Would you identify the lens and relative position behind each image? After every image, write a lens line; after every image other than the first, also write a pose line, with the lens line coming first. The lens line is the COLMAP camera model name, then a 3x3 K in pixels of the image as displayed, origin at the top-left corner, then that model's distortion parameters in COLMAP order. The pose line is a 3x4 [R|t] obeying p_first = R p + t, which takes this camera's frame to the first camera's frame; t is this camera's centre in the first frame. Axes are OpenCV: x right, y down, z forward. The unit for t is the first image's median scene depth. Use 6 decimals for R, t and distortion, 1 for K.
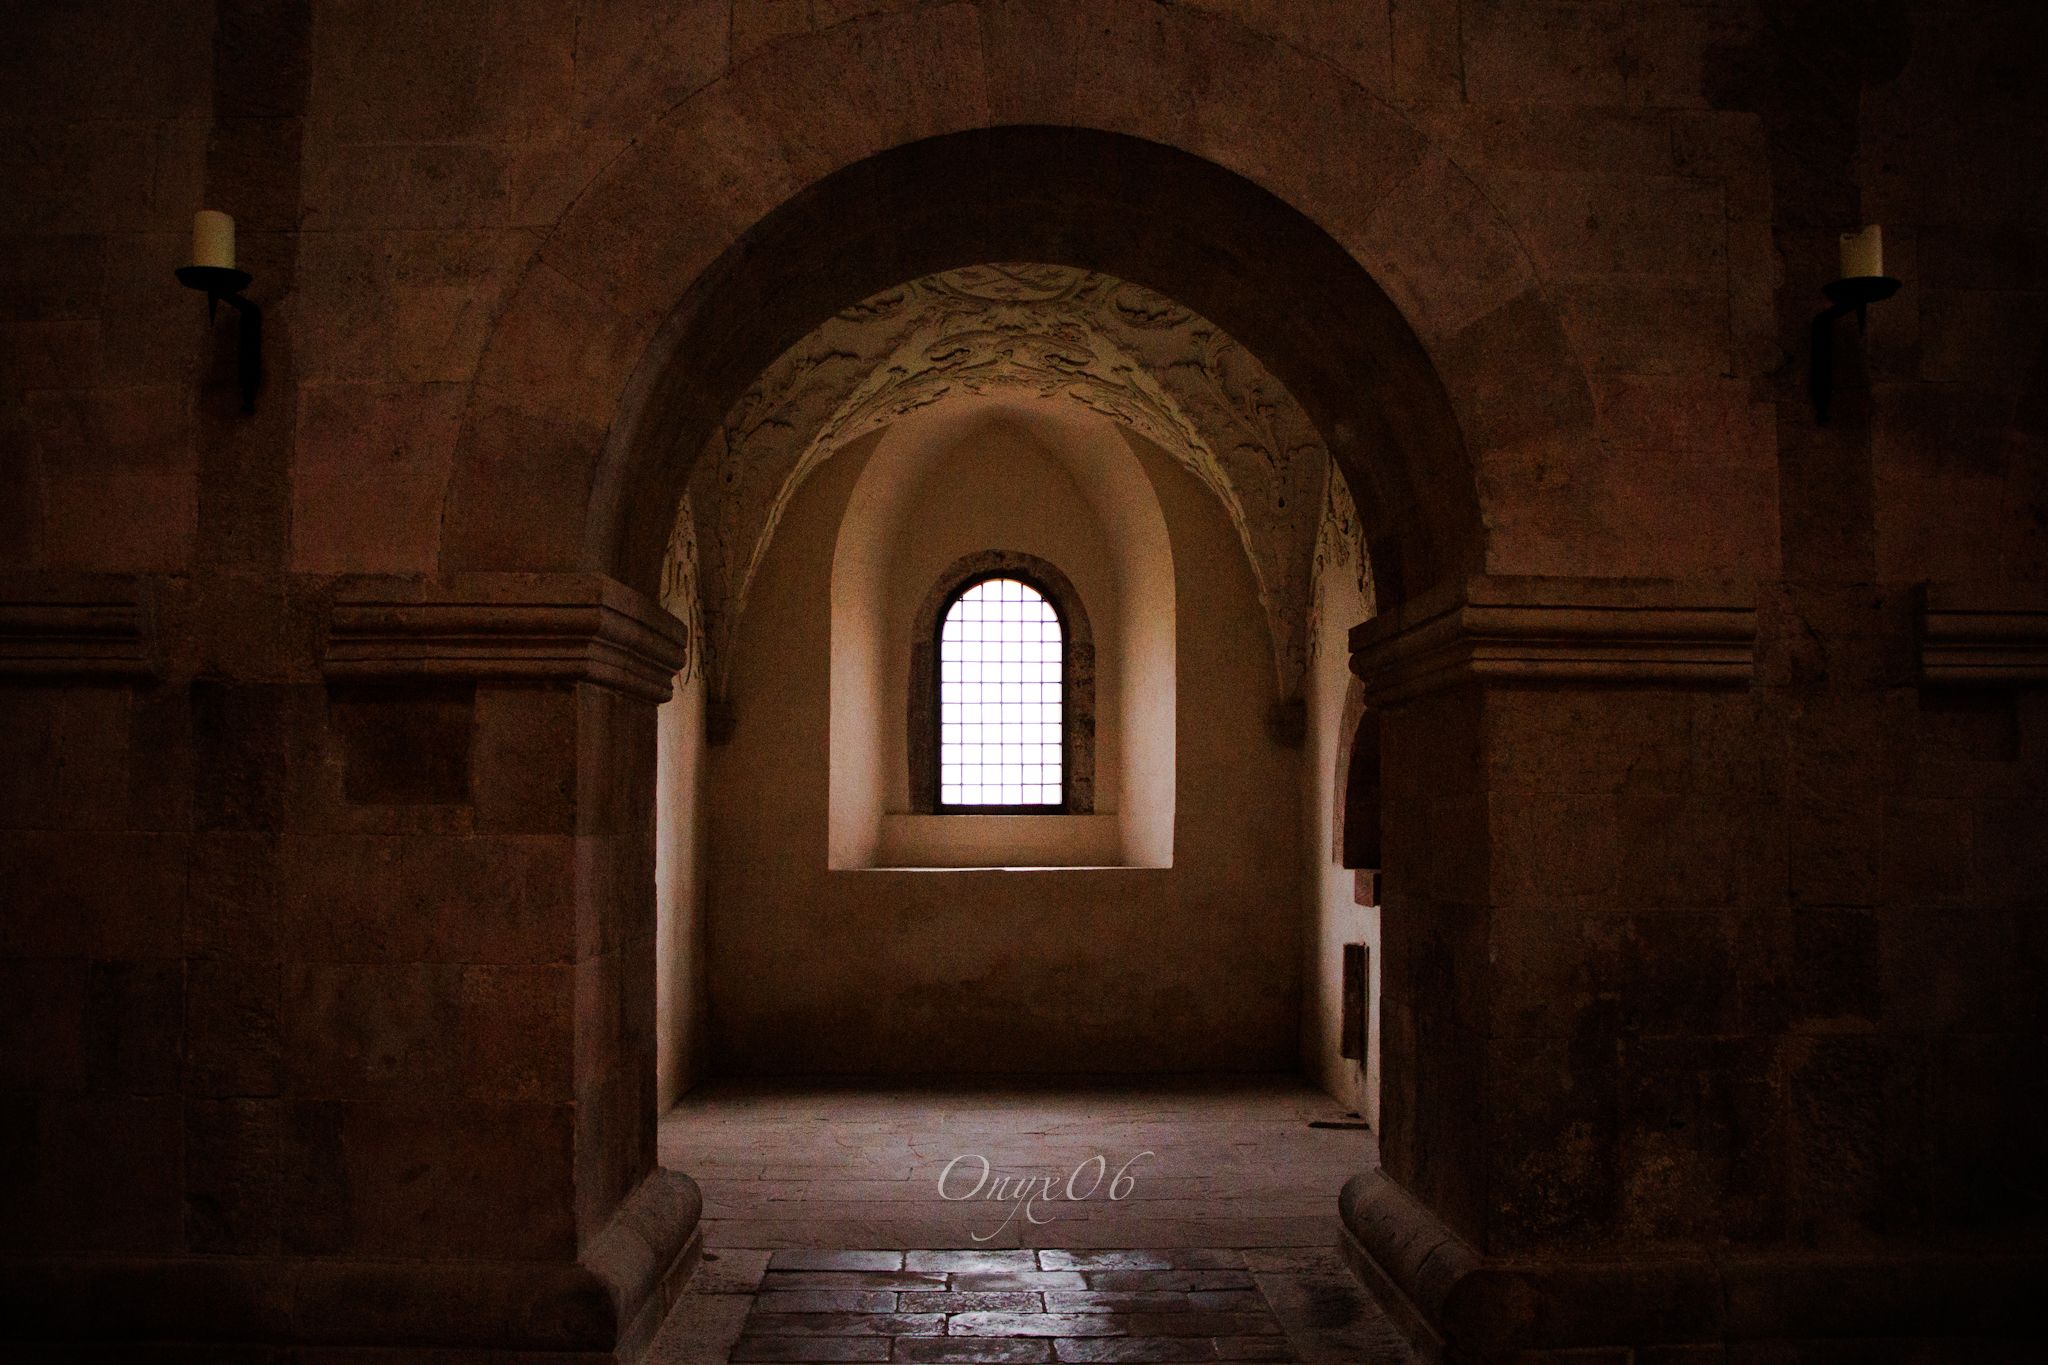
lens RADIAL K [[1635.9, 0, 1024.0], [0, 1635.9, 682.5], [0, 0, 1]] dist [-0.080300, 0.005567]
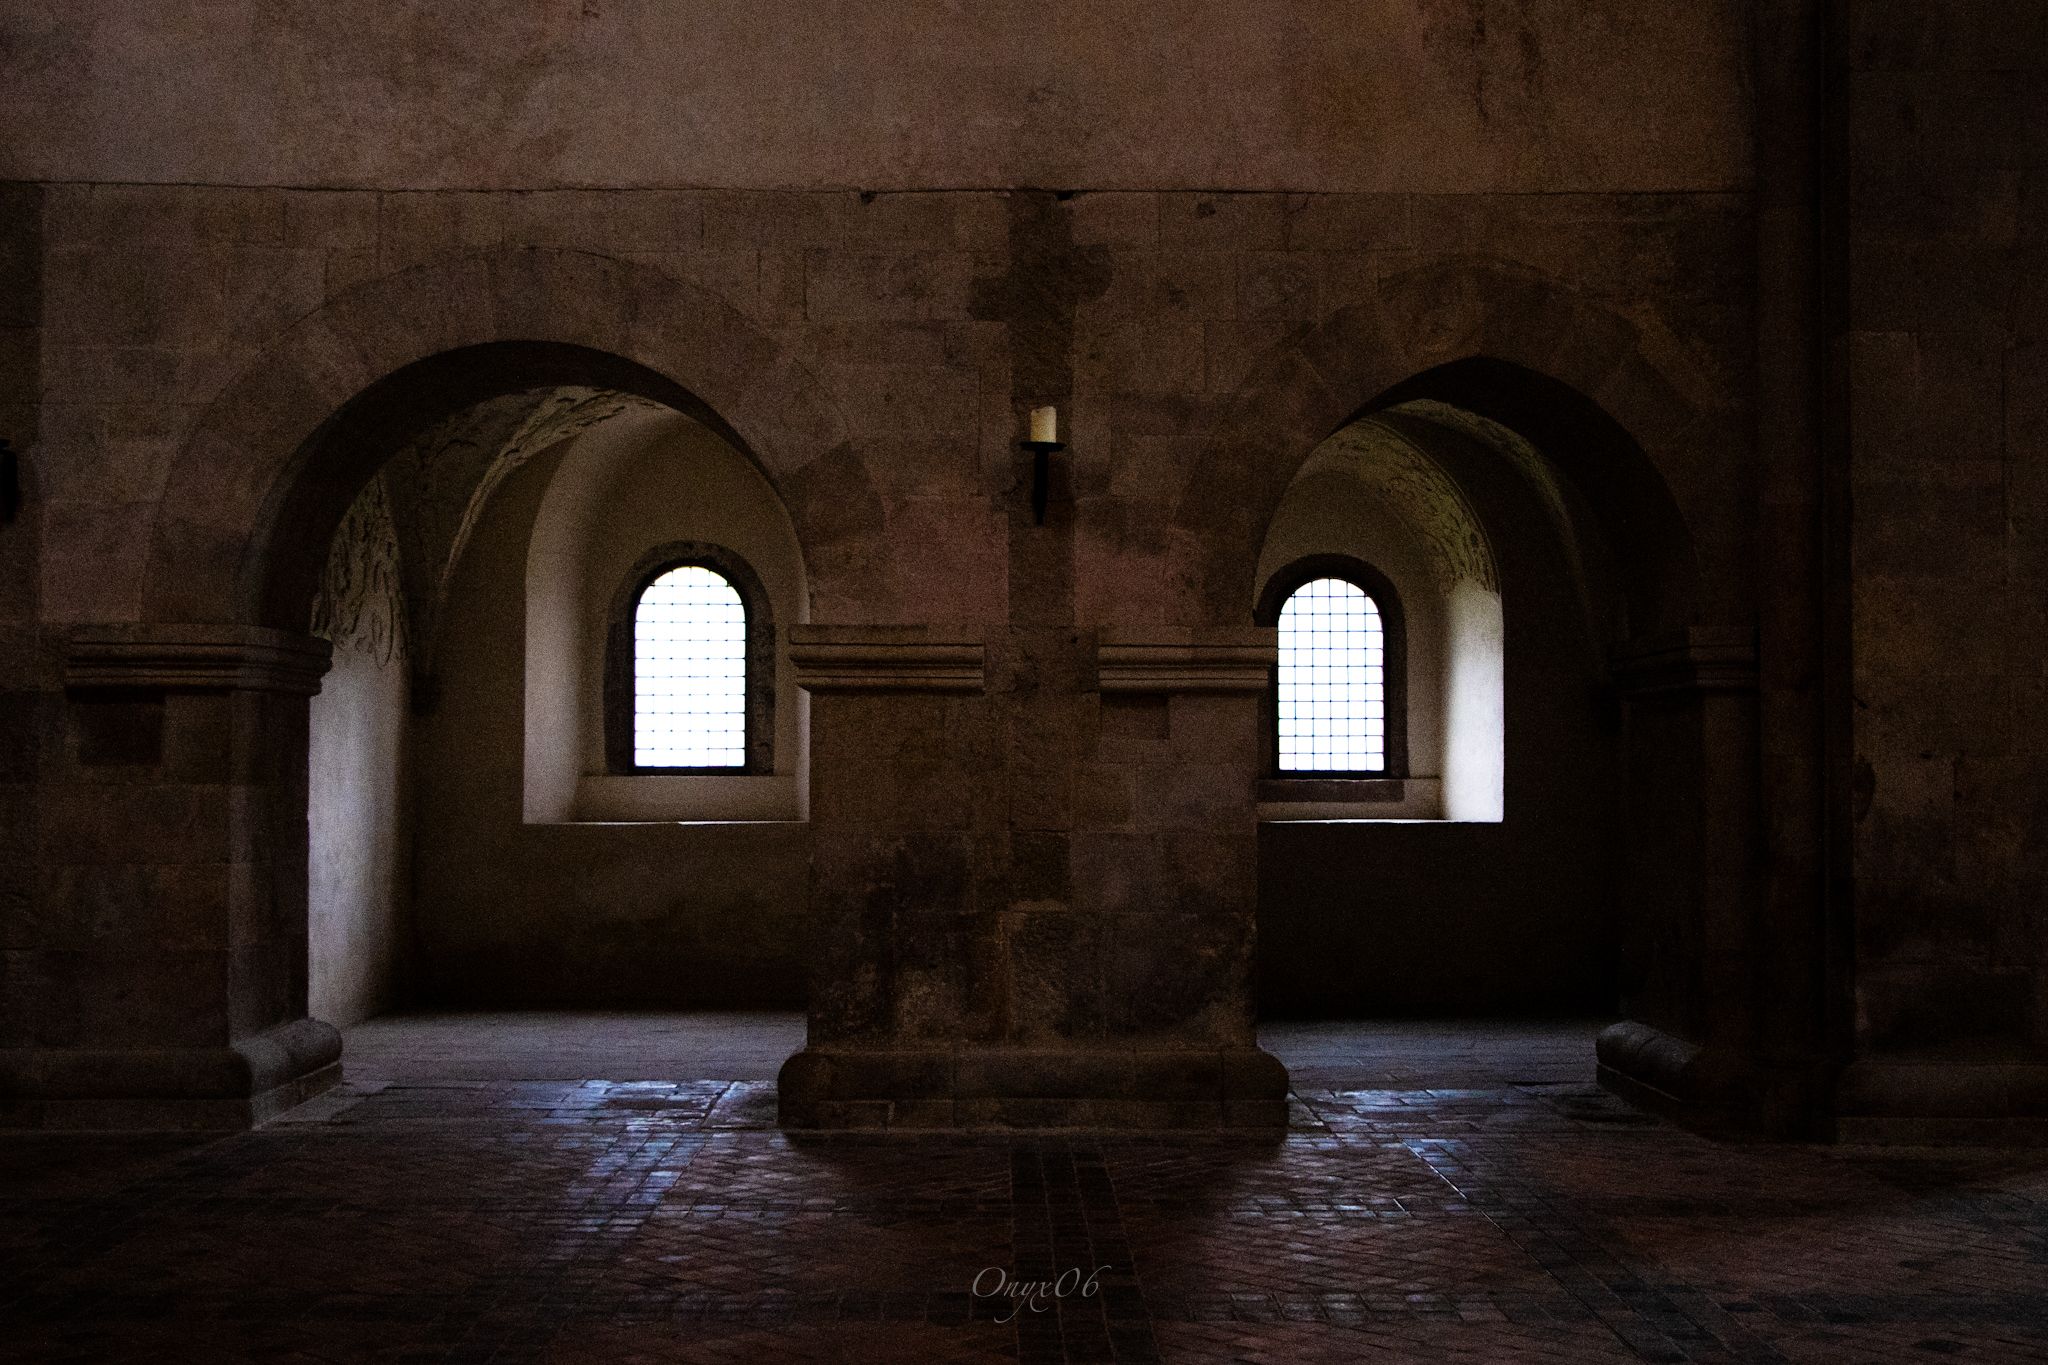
lens RADIAL K [[1967.1, 0, 1024.0], [0, 1967.1, 682.5], [0, 0, 1]] dist [-0.005777, 0.119055]
pose [[0.998973, 0.002323, 0.045252, 0.403073], [-0.003716, 0.999521, 0.030725, -0.067430], [-0.045159, -0.030862, 0.998503, -0.944960]]
